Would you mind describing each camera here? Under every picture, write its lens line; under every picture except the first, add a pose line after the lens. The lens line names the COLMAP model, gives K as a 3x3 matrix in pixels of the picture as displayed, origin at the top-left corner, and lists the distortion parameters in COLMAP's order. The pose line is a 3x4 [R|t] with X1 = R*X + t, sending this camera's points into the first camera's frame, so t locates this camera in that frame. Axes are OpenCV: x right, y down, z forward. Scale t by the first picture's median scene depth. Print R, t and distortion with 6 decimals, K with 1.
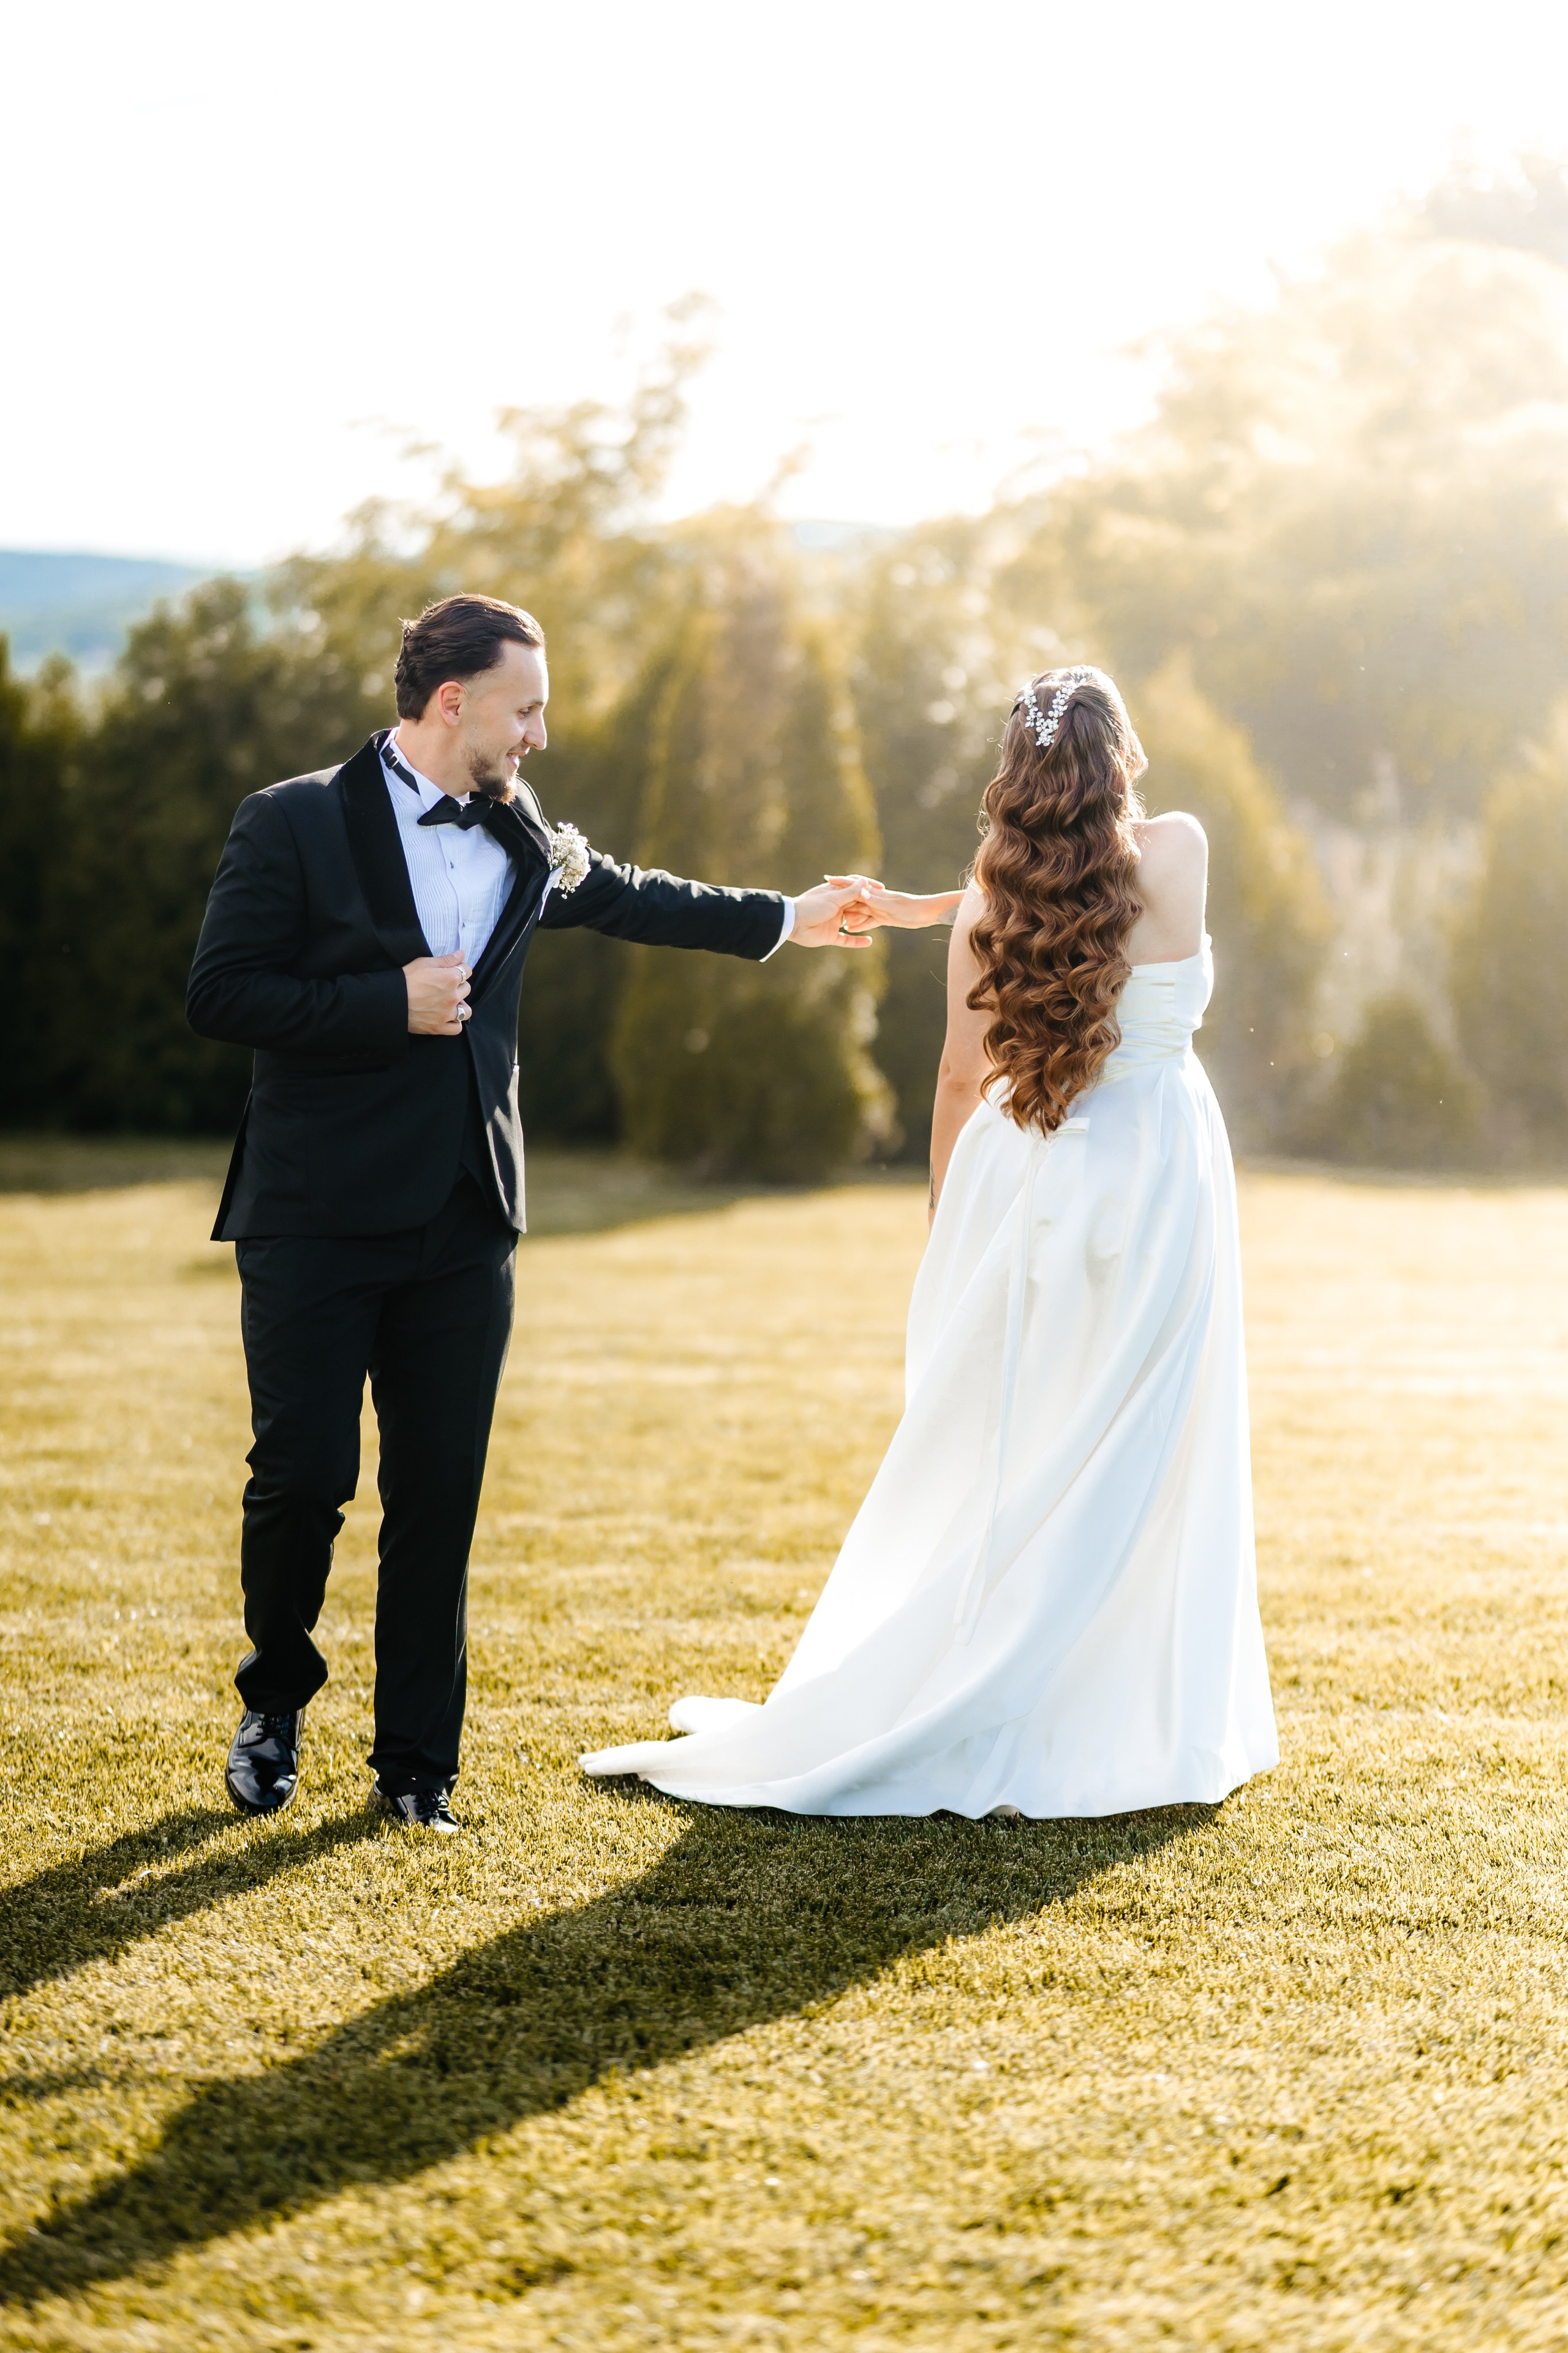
lens RADIAL K [[5470.9, 0, 784.0], [0, 5470.9, 1176.5], [0, 0, 1]] dist [0.008064, -0.080253]
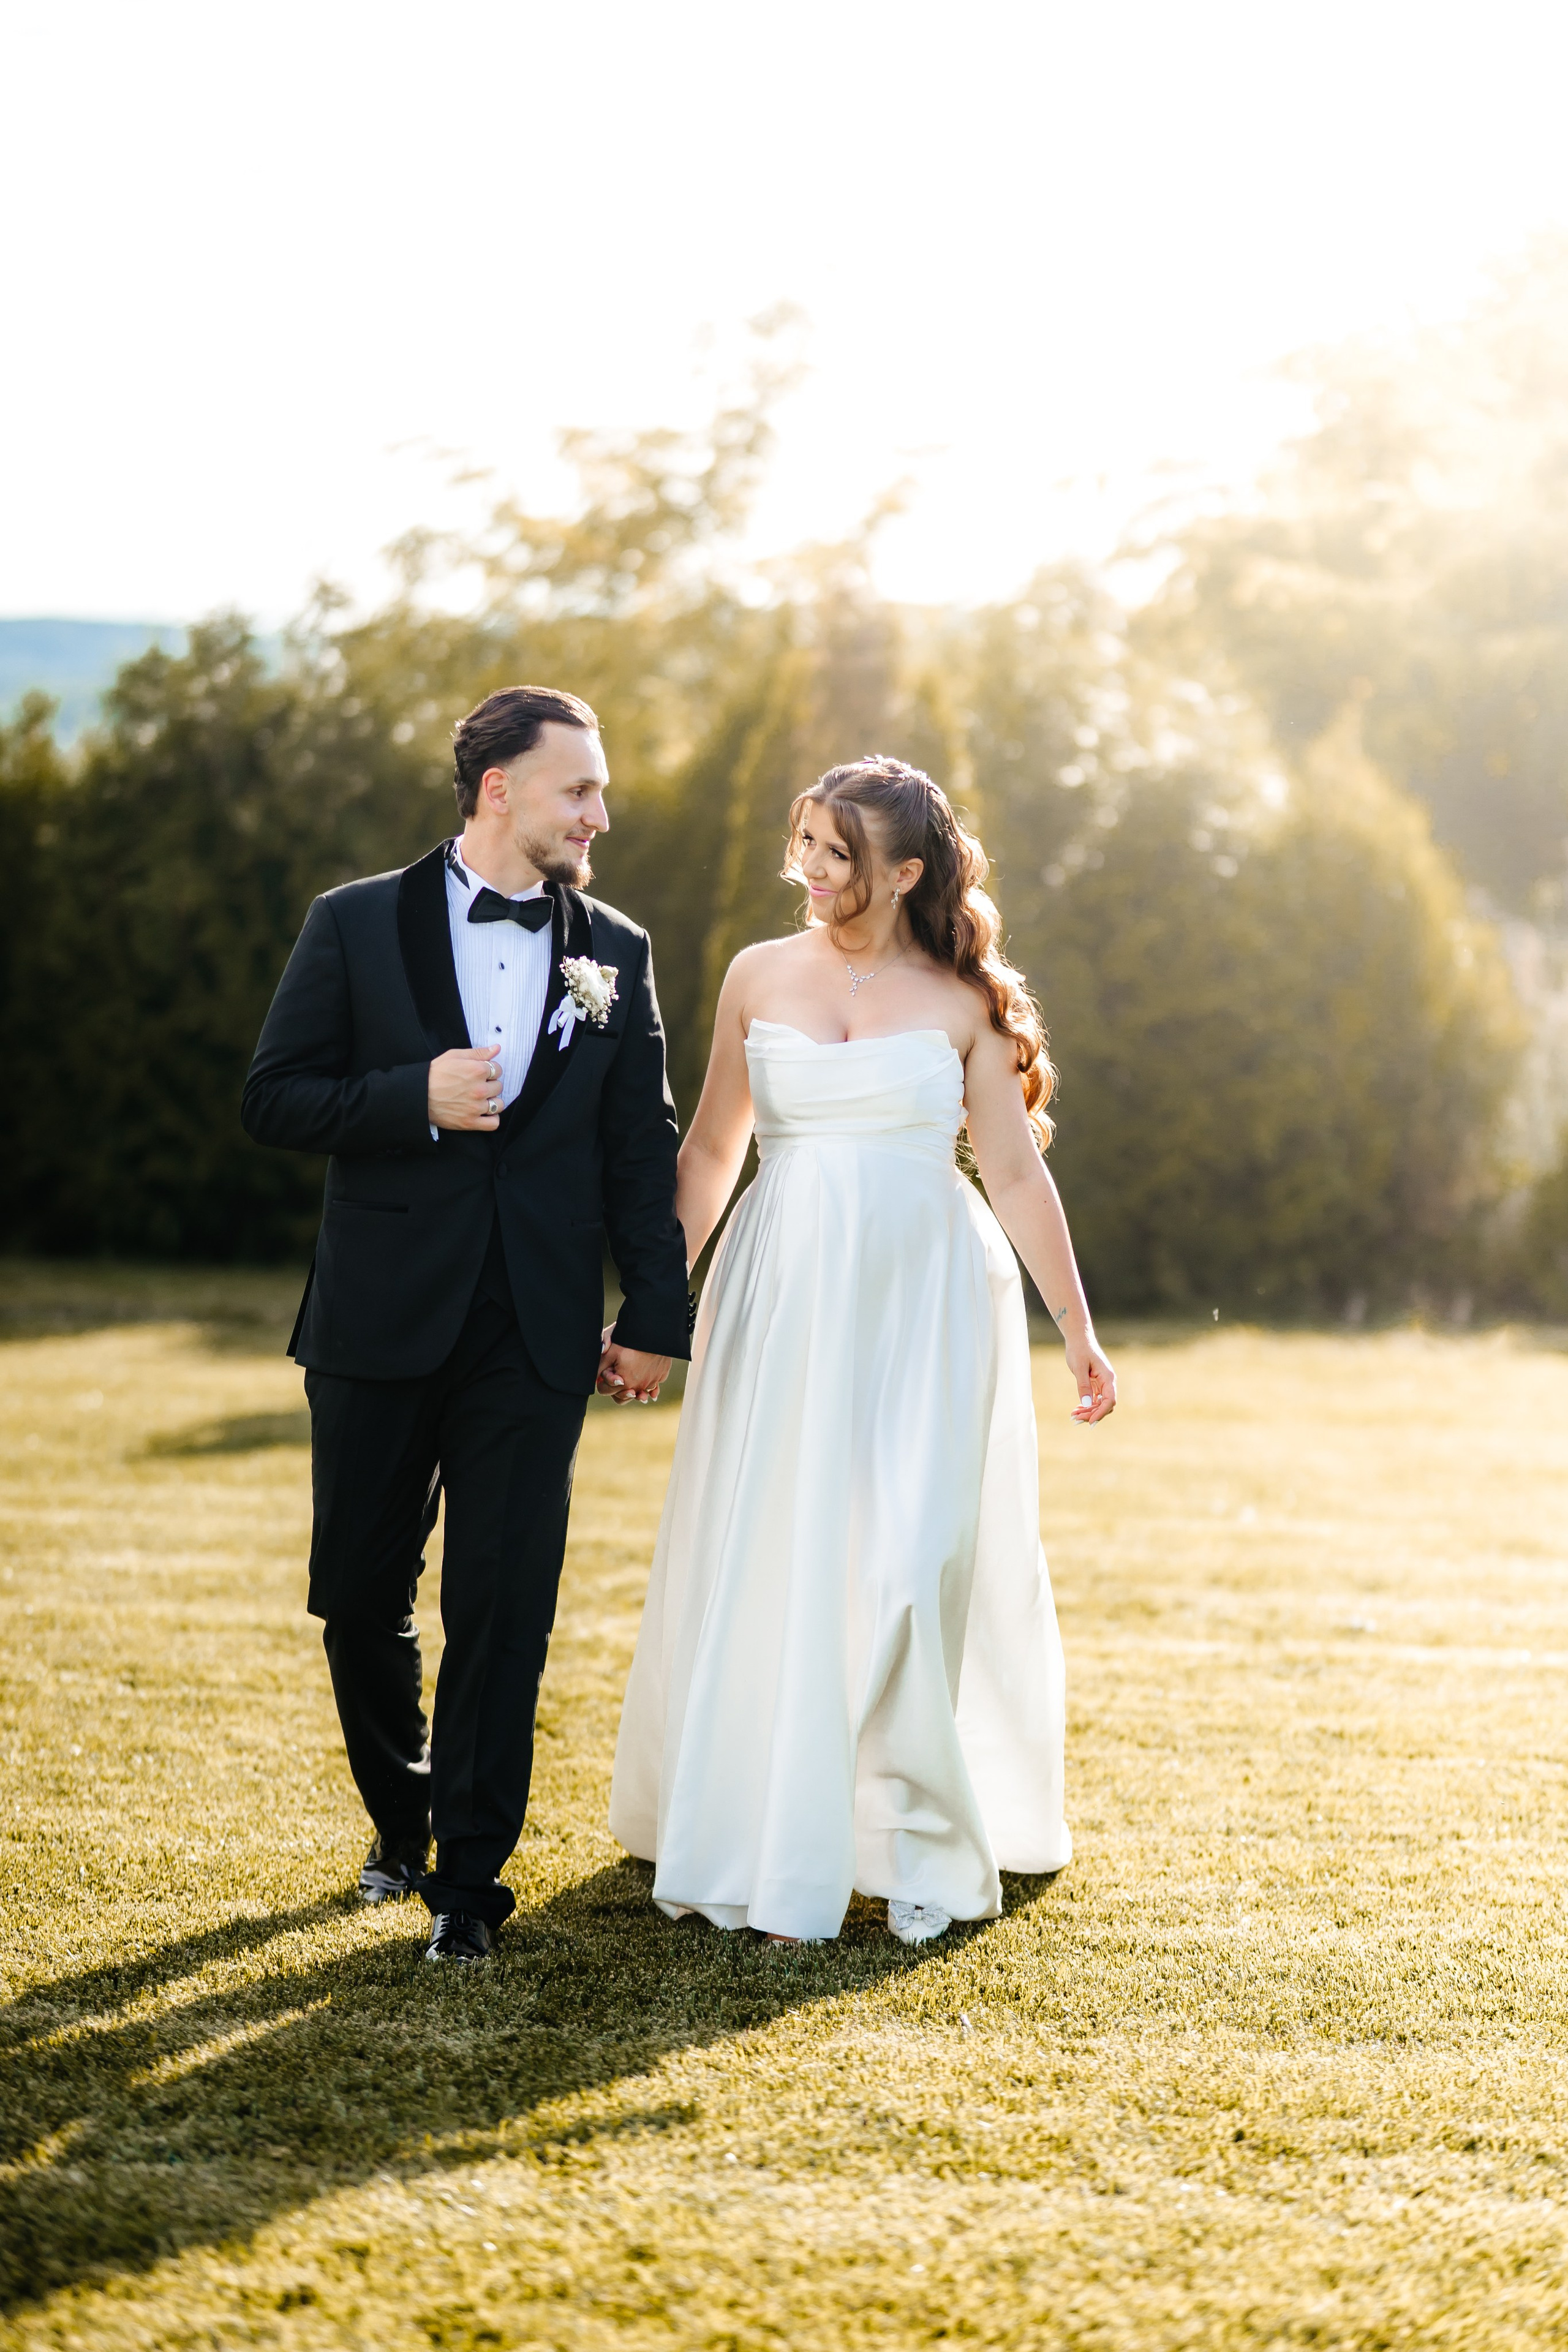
lens RADIAL K [[5469.1, 0, 784.0], [0, 5469.1, 1176.0], [0, 0, 1]] dist [0.008064, -0.080253]
pose [[0.999781, 0.017594, -0.011352, -0.009912], [-0.017754, 0.999743, -0.014121, -0.020280], [0.011101, 0.014320, 0.999836, 0.306506]]
